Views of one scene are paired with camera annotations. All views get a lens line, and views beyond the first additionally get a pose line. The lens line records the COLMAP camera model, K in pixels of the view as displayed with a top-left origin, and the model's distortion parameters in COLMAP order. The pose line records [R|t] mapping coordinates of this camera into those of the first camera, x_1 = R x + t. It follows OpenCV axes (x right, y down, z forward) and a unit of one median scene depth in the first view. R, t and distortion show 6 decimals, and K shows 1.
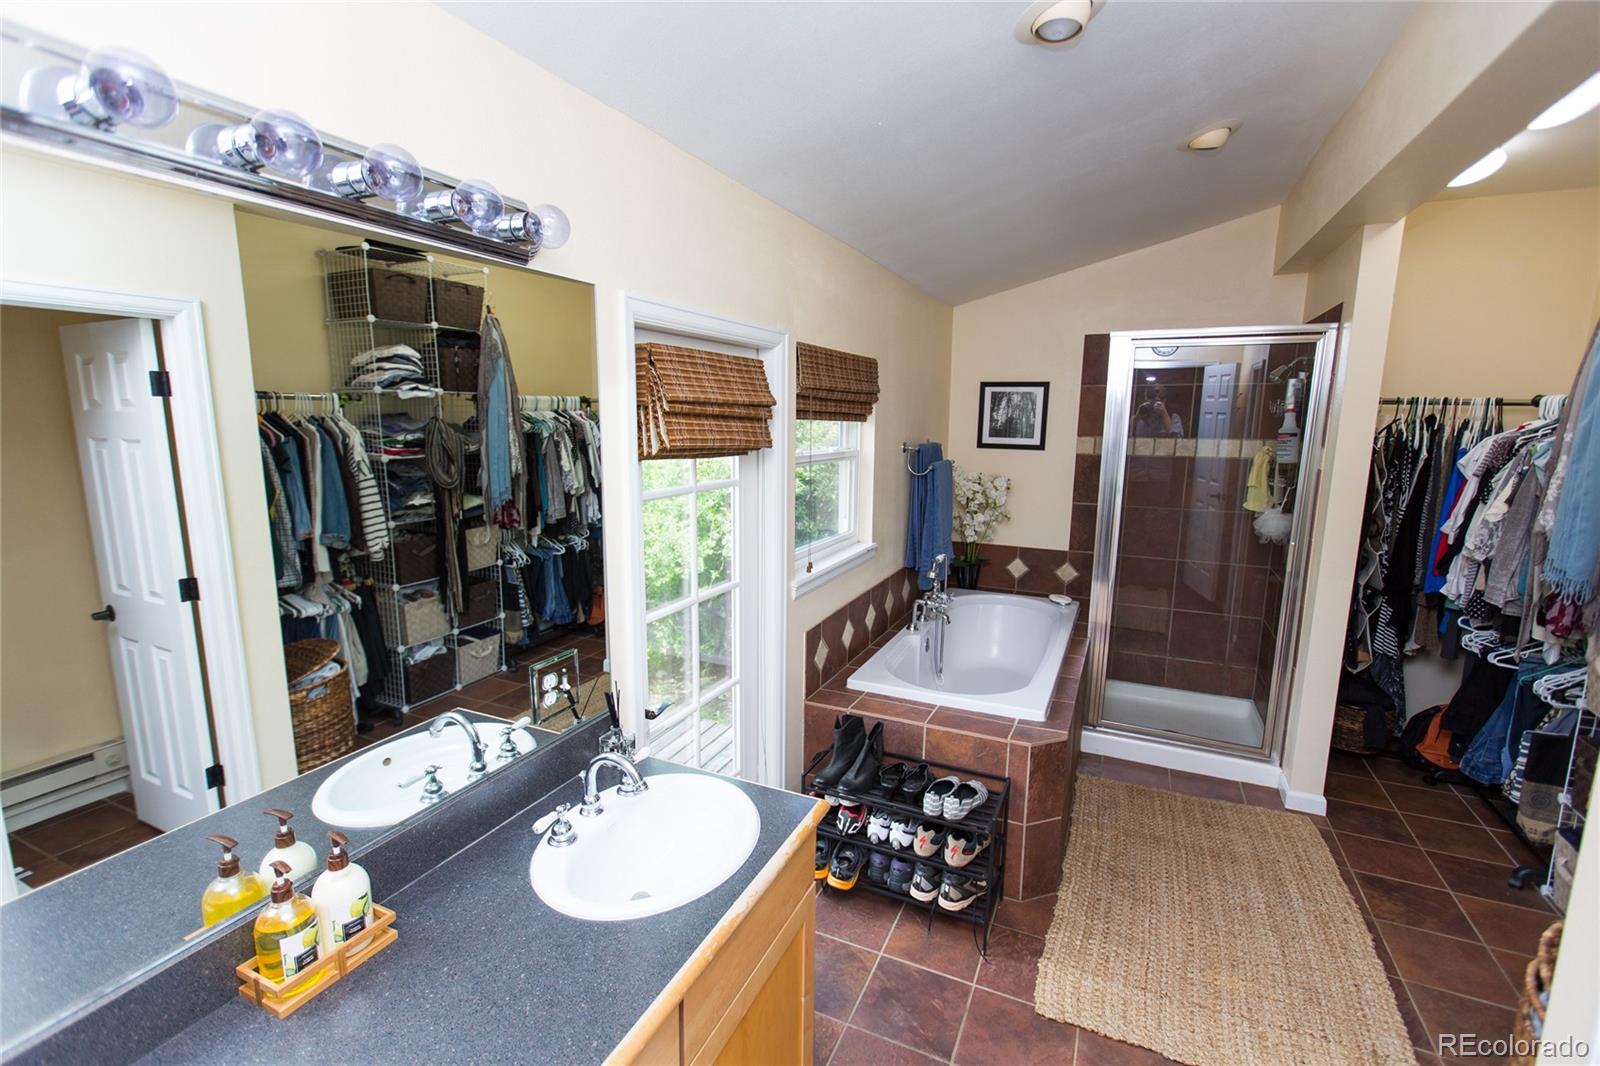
lens RADIAL K [[707.1, 0, 800.0], [0, 707.1, 533.0], [0, 0, 1]] dist [0.000746, -0.000575]
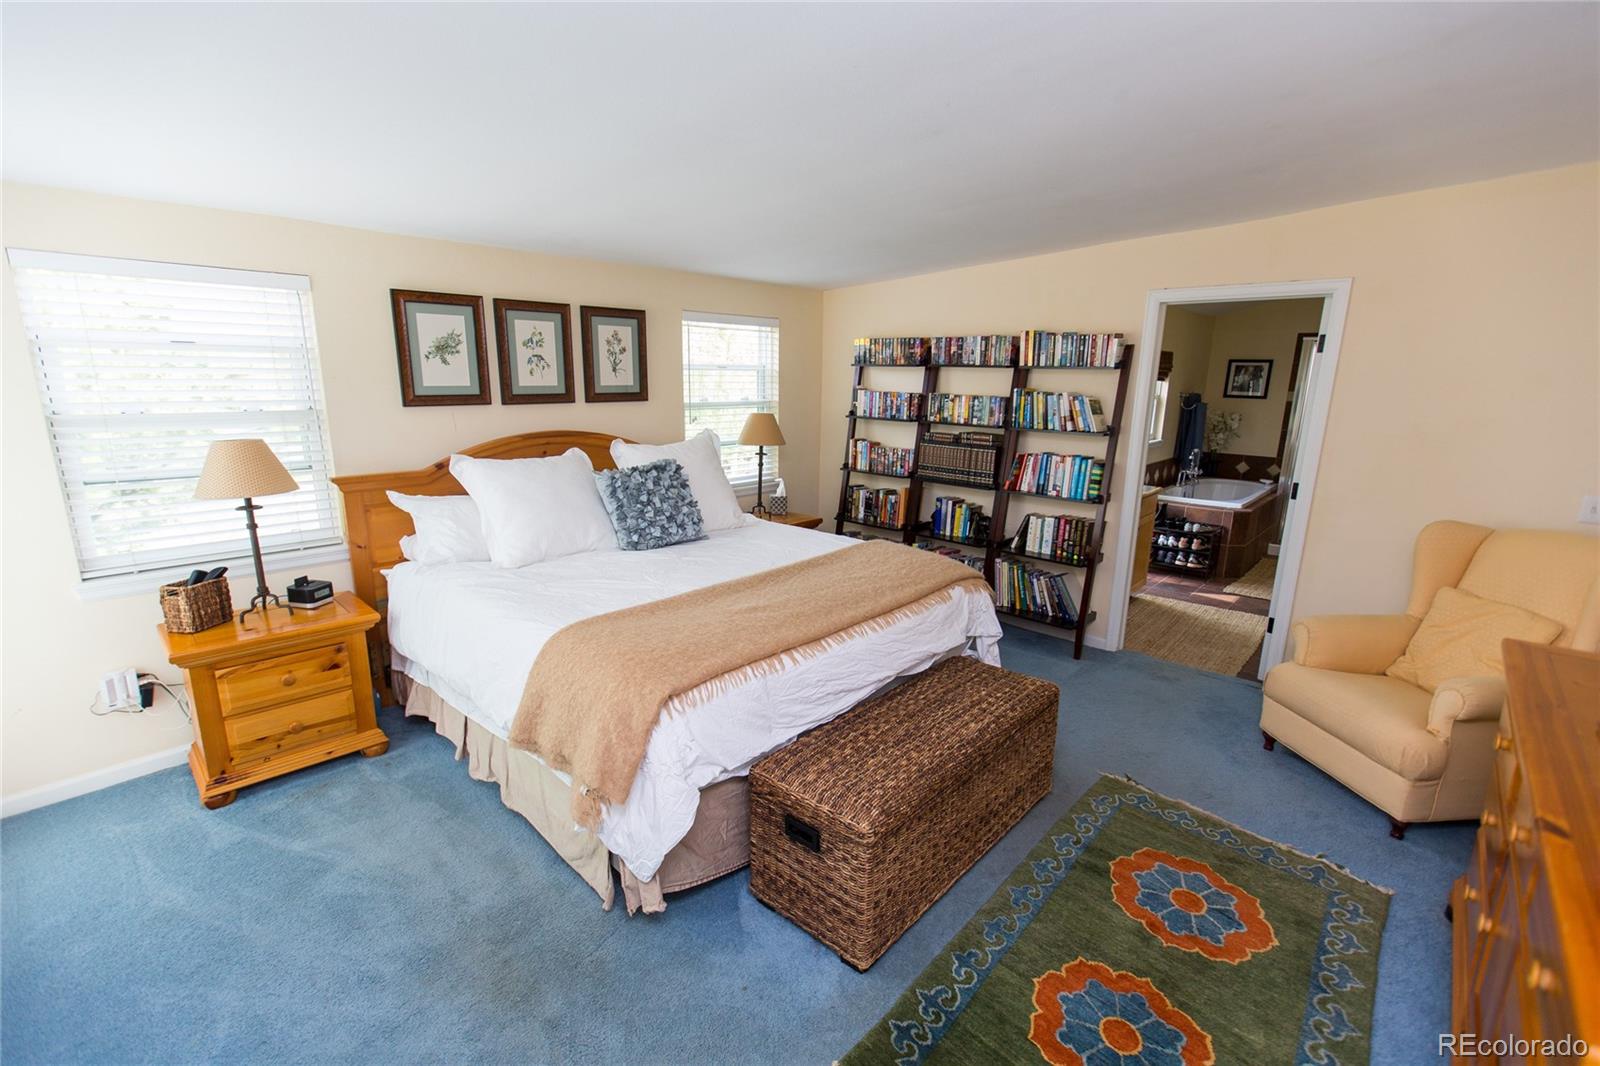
lens RADIAL K [[707.1, 0, 800.0], [0, 707.1, 533.0], [0, 0, 1]] dist [0.000746, -0.000575]
pose [[0.954564, 0.070945, -0.289438, -0.279006], [-0.055186, 0.996533, 0.062260, 0.207607], [0.292851, -0.043458, 0.955170, -1.266217]]
